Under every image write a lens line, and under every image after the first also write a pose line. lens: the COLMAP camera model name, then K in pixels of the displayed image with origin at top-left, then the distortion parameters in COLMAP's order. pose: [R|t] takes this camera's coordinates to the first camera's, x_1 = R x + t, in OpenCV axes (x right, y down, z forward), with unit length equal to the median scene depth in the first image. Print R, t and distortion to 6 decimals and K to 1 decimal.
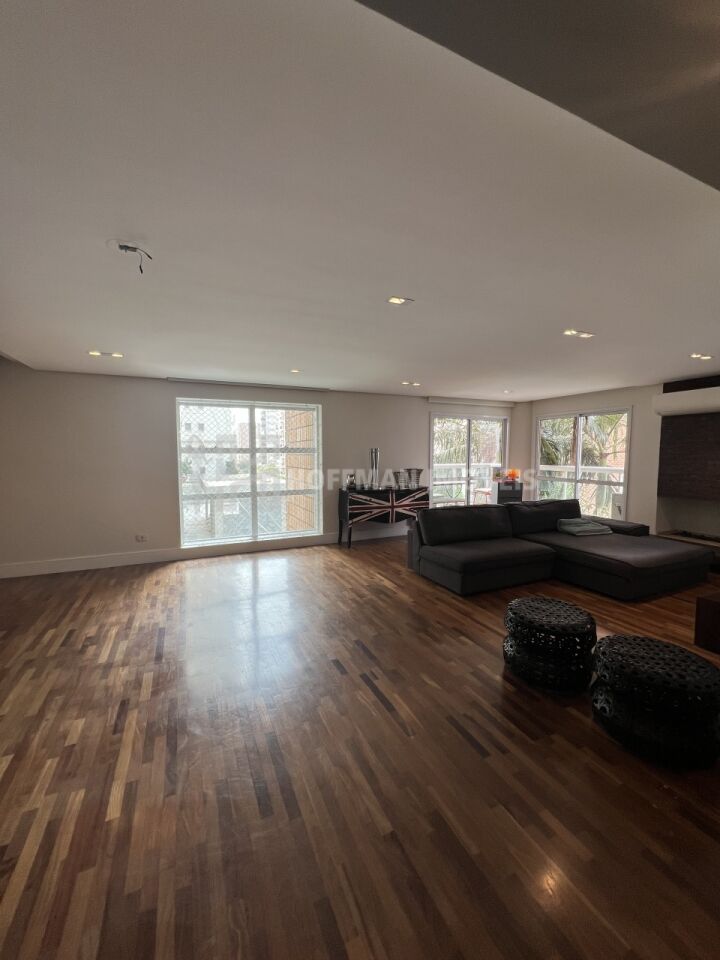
lens RADIAL K [[383.2, 0, 357.7], [0, 383.2, 480.4], [0, 0, 1]] dist [-0.002370, 0.000602]
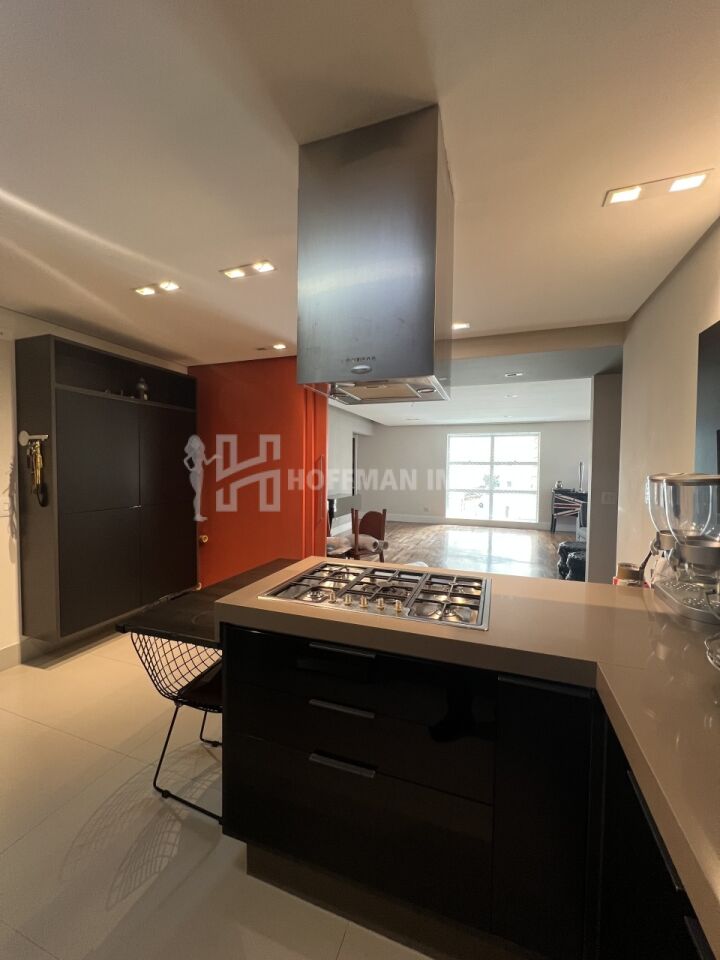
lens RADIAL K [[383.2, 0, 357.7], [0, 383.2, 480.4], [0, 0, 1]] dist [-0.002370, 0.000602]
pose [[0.708164, 0.035201, -0.705170, 0.650653], [-0.062759, 0.997941, -0.013210, 0.068196], [0.703253, 0.053611, 0.708915, -0.732005]]
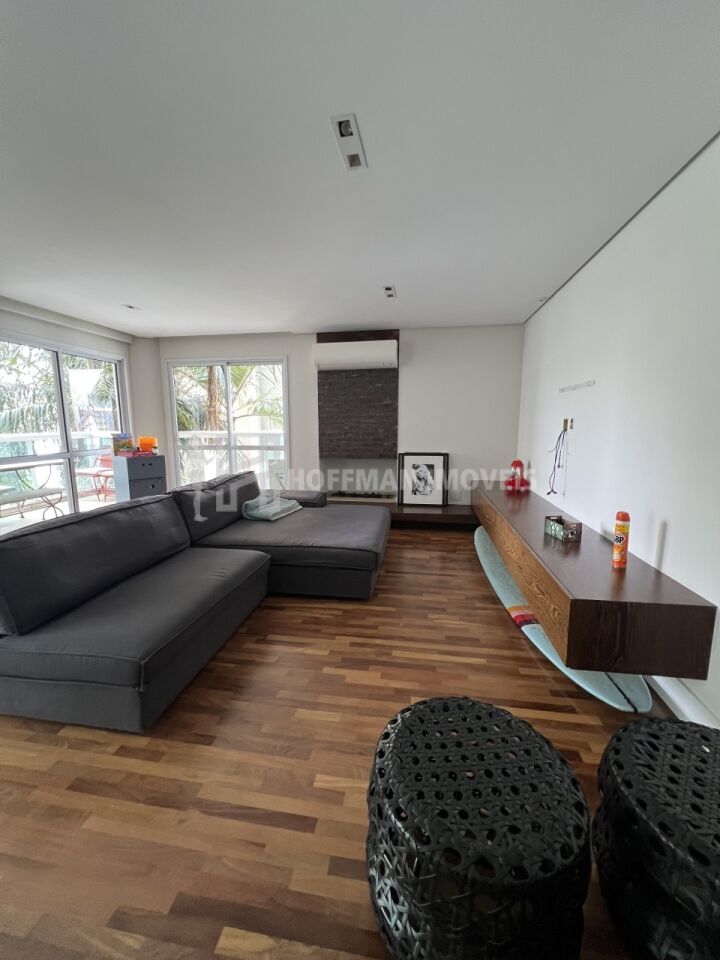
lens RADIAL K [[383.2, 0, 357.7], [0, 383.2, 480.4], [0, 0, 1]] dist [-0.002370, 0.000602]
pose [[0.554419, -0.126367, 0.822588, 0.087917], [0.065235, 0.991963, 0.108419, -0.000875], [-0.829677, -0.006448, 0.558206, 0.547388]]
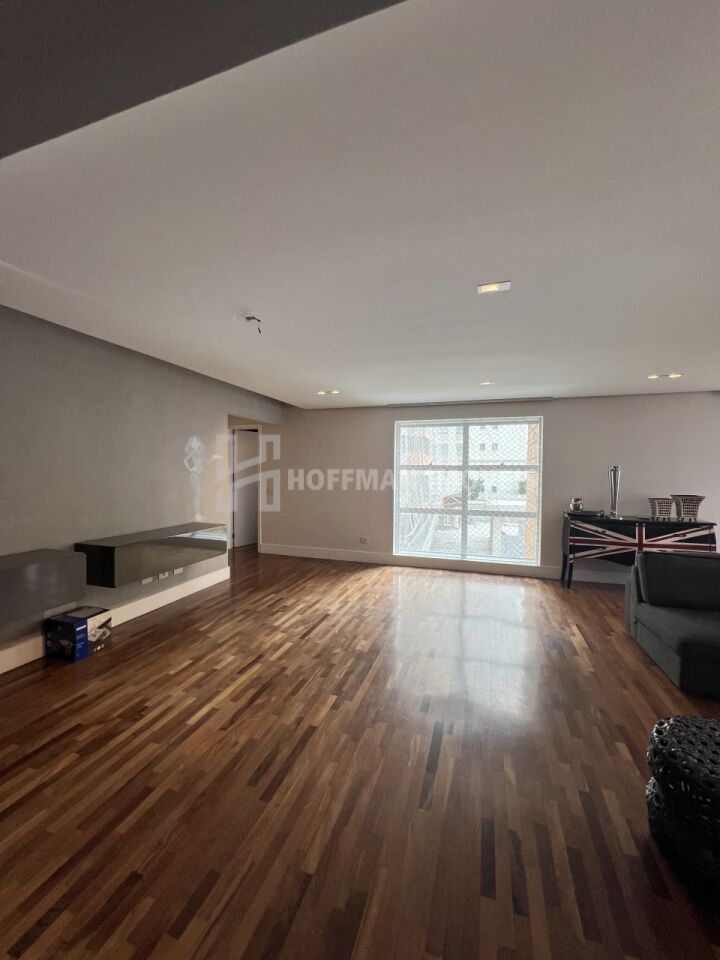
lens RADIAL K [[383.2, 0, 357.7], [0, 383.2, 480.4], [0, 0, 1]] dist [-0.002370, 0.000602]
pose [[0.732698, 0.026070, -0.680054, 0.283528], [-0.060447, 0.997810, -0.026875, -0.003701], [0.677864, 0.060798, 0.732669, 0.126445]]
